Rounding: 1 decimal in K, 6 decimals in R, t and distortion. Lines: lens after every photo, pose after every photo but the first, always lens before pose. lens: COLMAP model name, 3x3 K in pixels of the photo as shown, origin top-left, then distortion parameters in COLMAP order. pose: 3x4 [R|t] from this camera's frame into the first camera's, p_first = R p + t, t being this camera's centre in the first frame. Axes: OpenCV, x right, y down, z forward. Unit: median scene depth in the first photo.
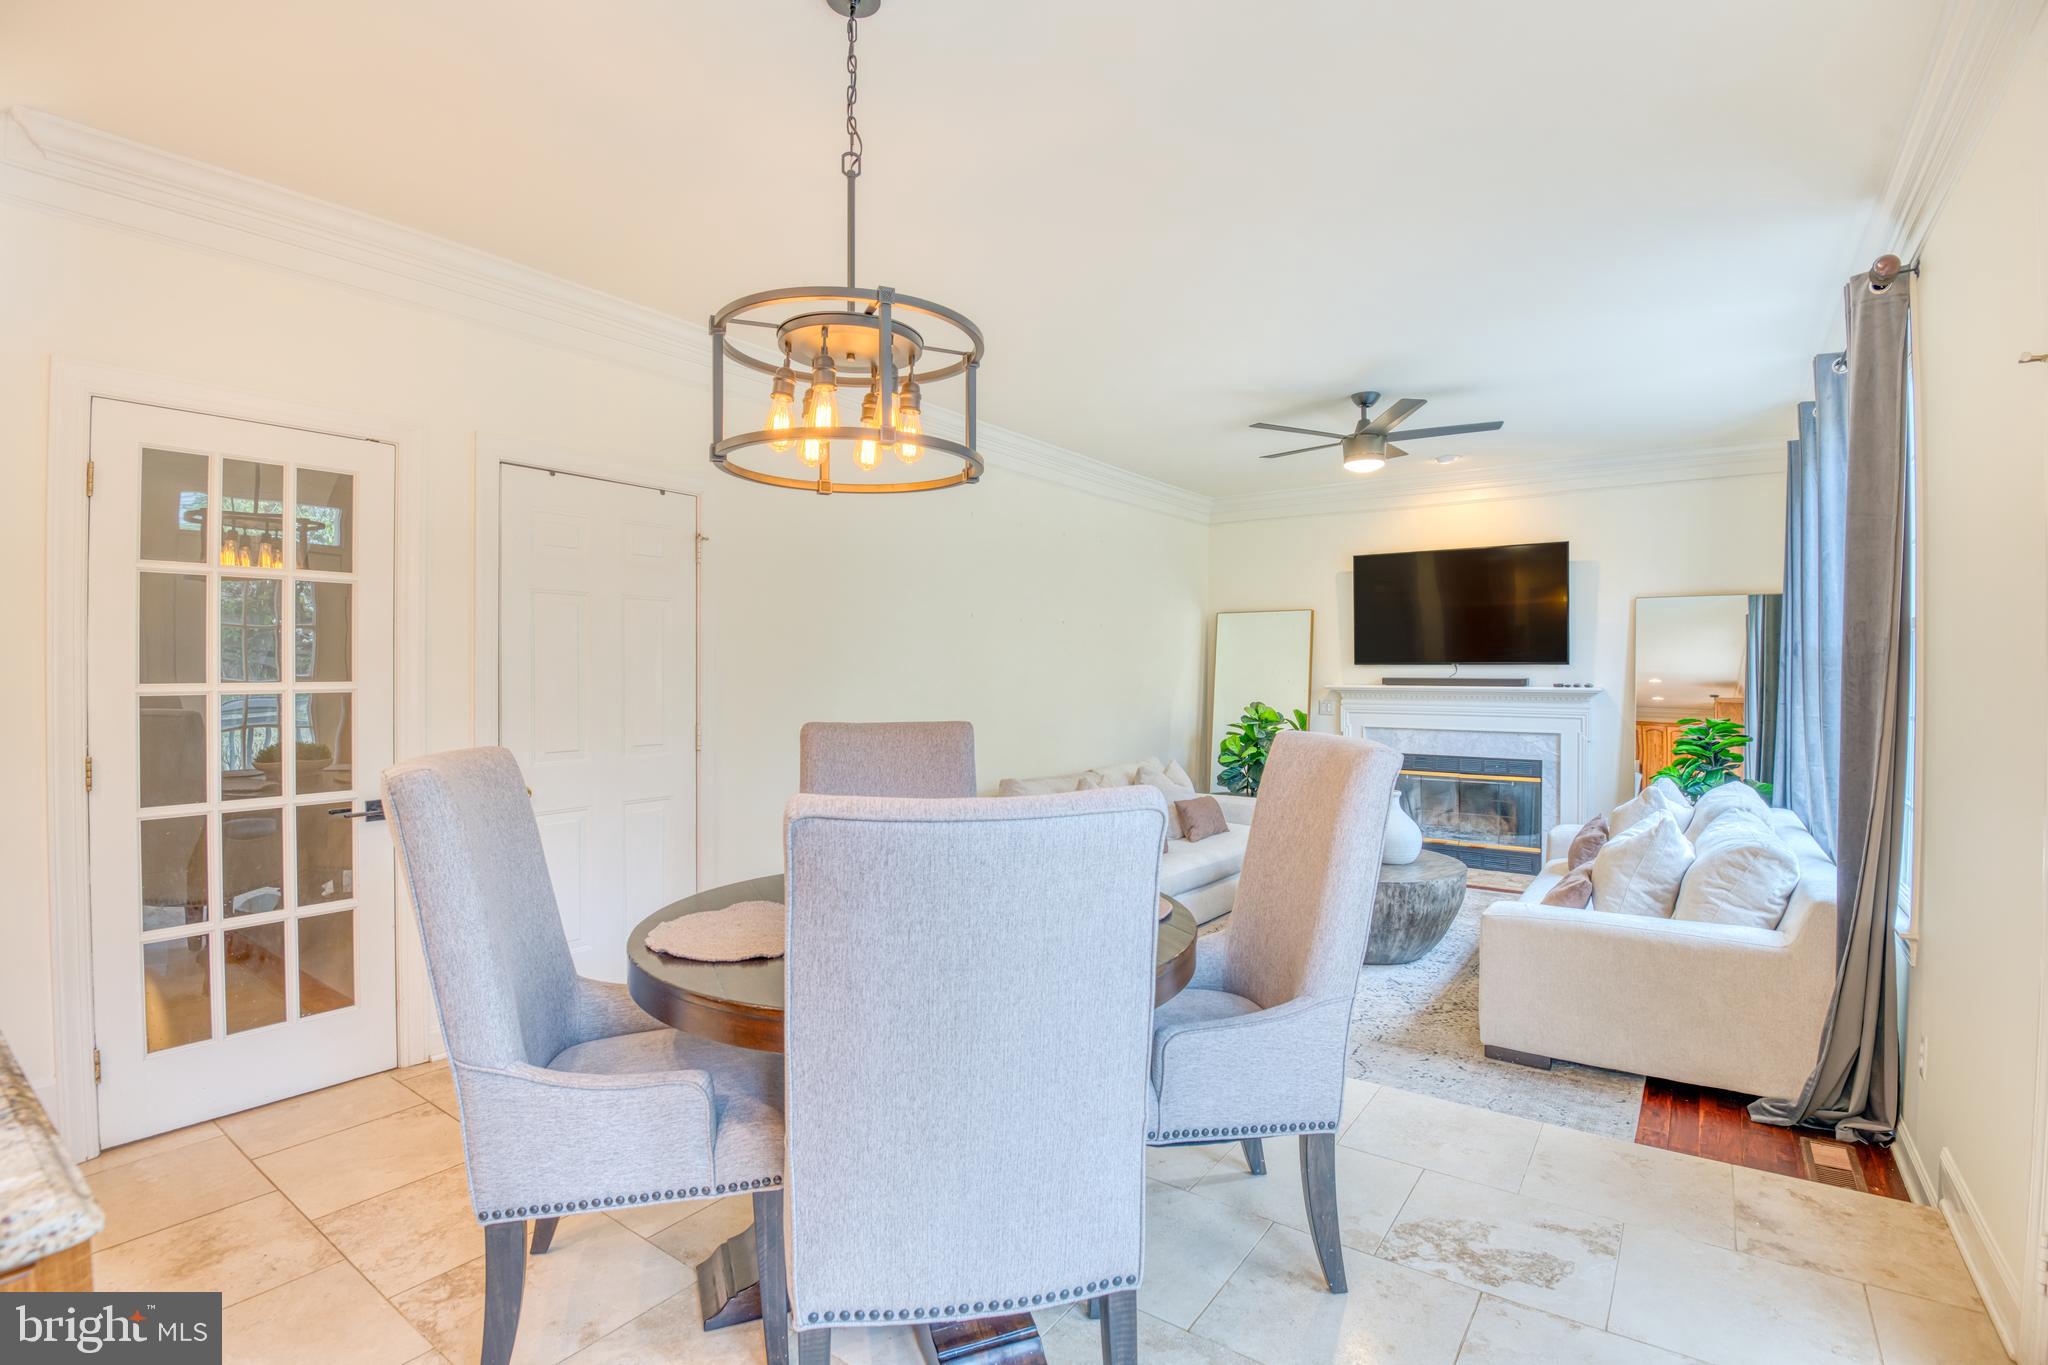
lens RADIAL K [[933.9, 0, 1028.5], [0, 933.9, 671.5], [0, 0, 1]] dist [-0.000875, -0.025301]
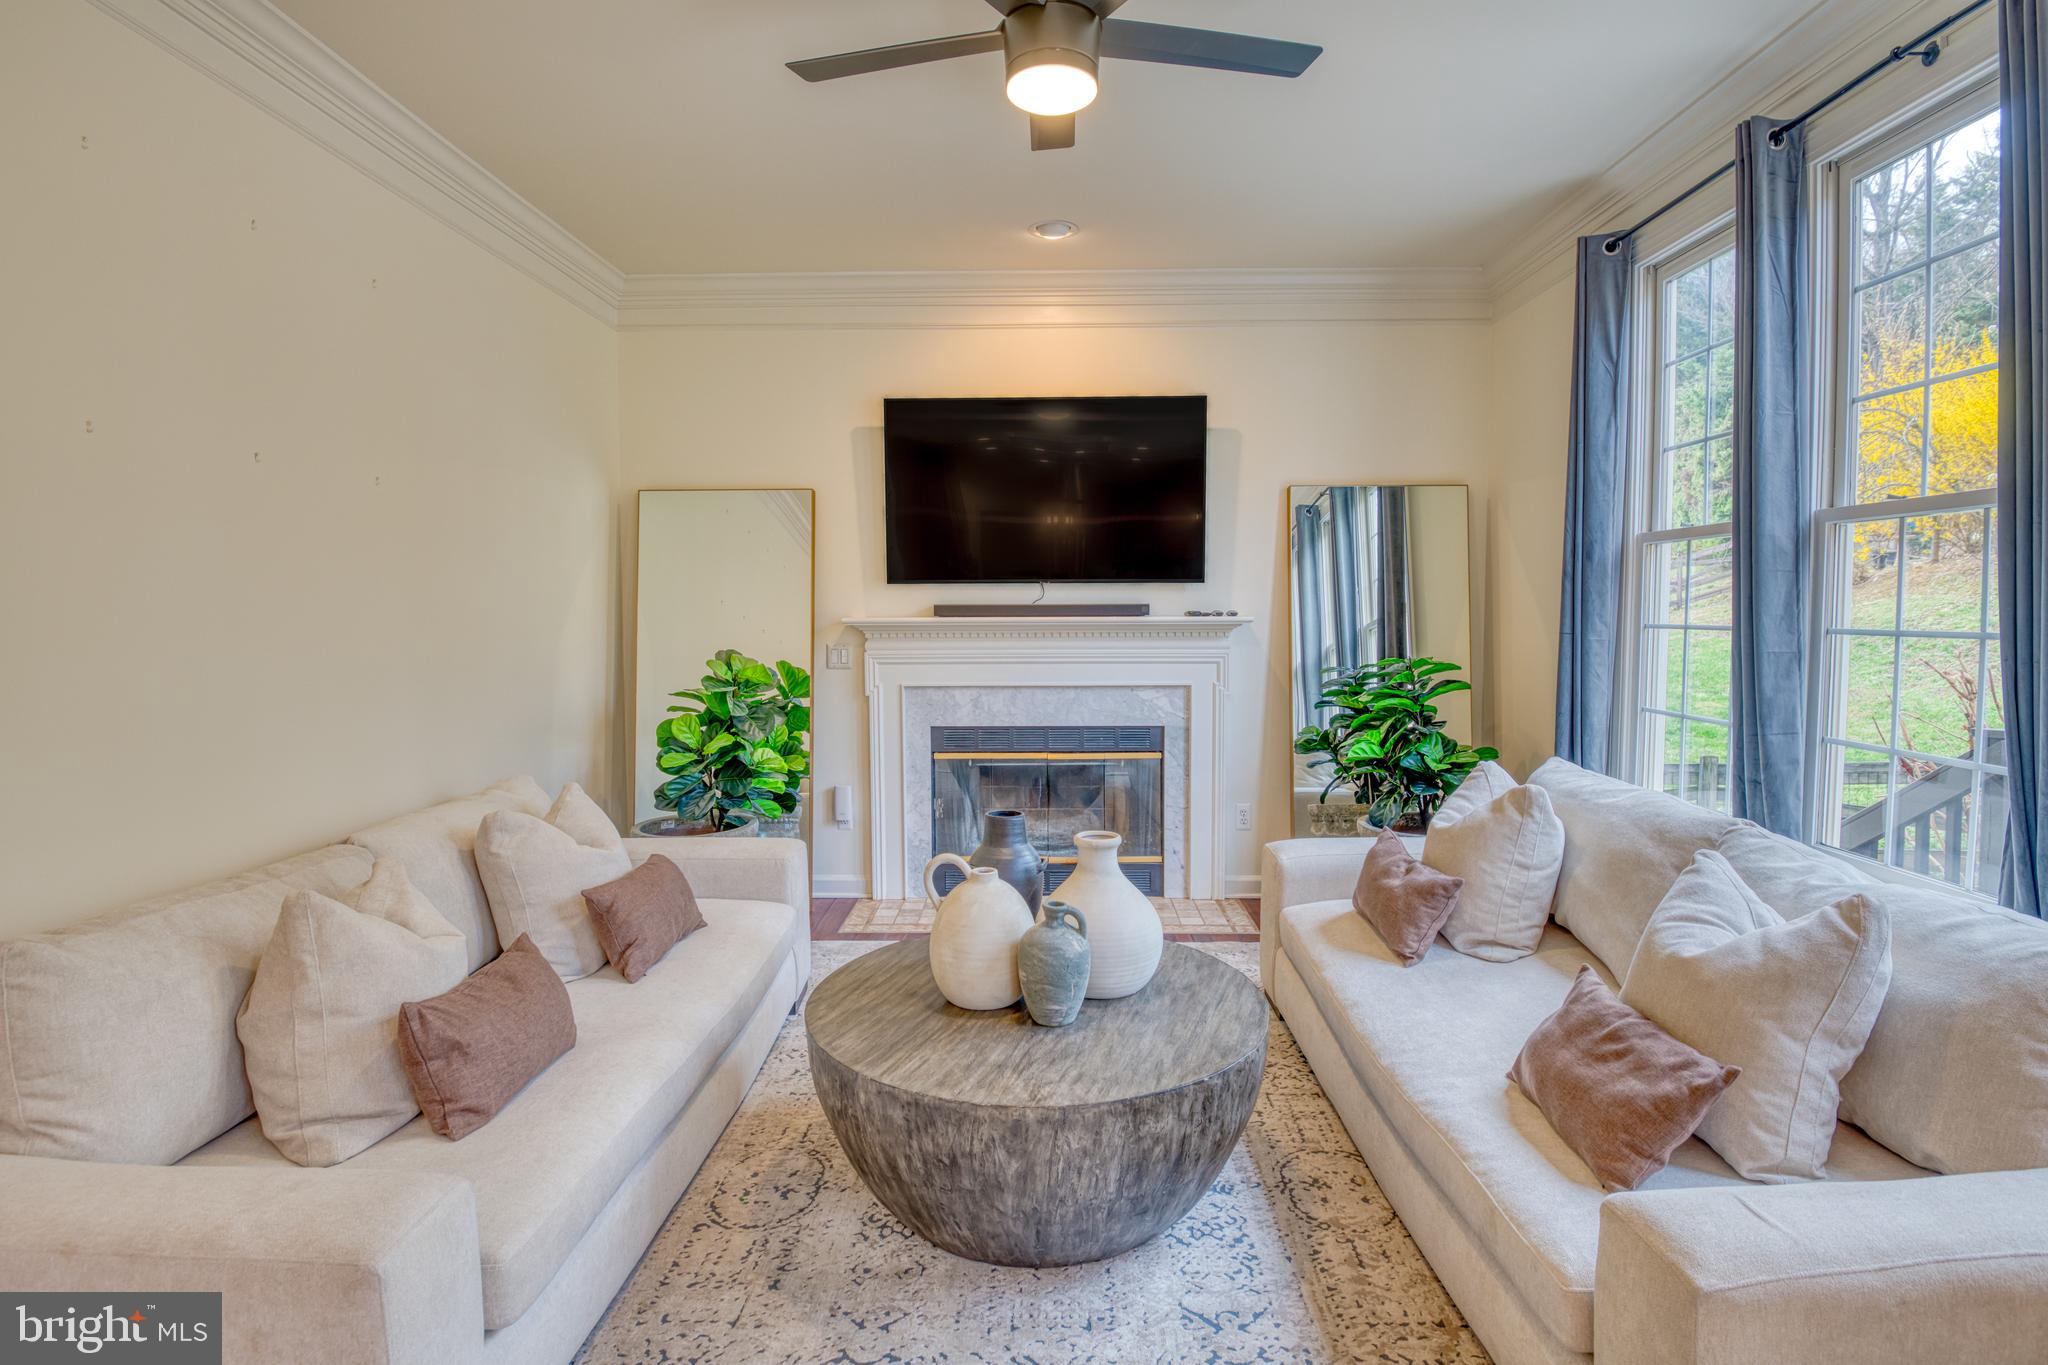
lens RADIAL K [[1011.2, 0, 1034.8], [0, 1011.2, 668.5], [0, 0, 1]] dist [-0.002049, -0.030931]
pose [[0.817374, -0.035638, 0.575004, 0.055676], [0.004767, 0.998469, 0.055107, 0.012738], [-0.576087, -0.042302, 0.816293, 0.442071]]
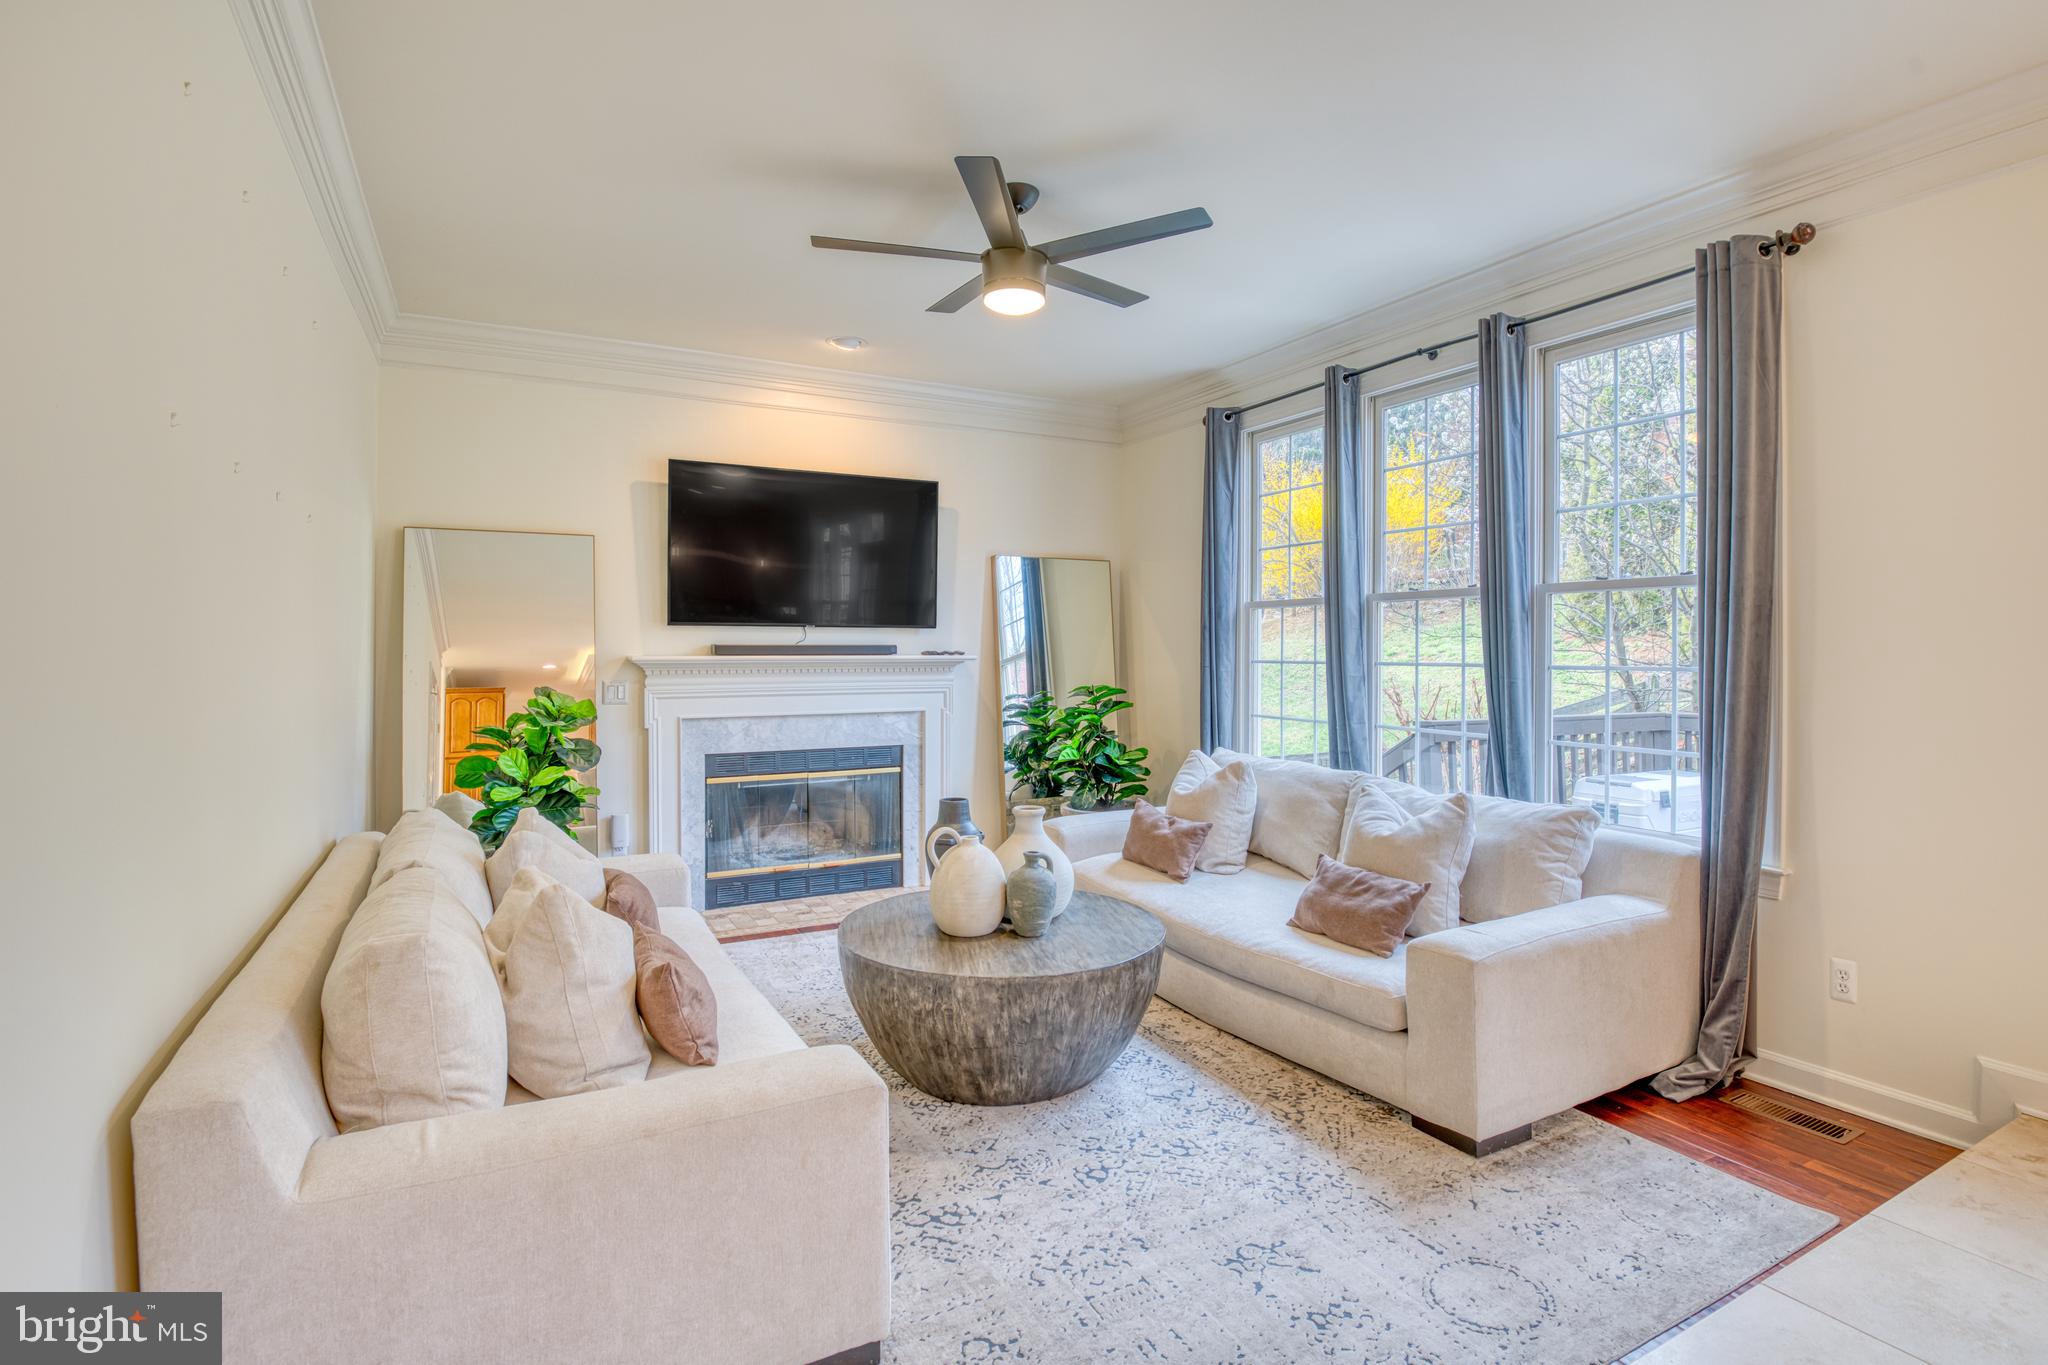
lens RADIAL K [[984.7, 0, 1022.8], [0, 984.7, 652.4], [0, 0, 1]] dist [0.001792, -0.030160]
pose [[0.440560, -0.002491, 0.897720, -0.172995], [0.001523, 0.999997, 0.002027, 0.011773], [-0.897722, 0.000474, 0.440562, 0.501988]]
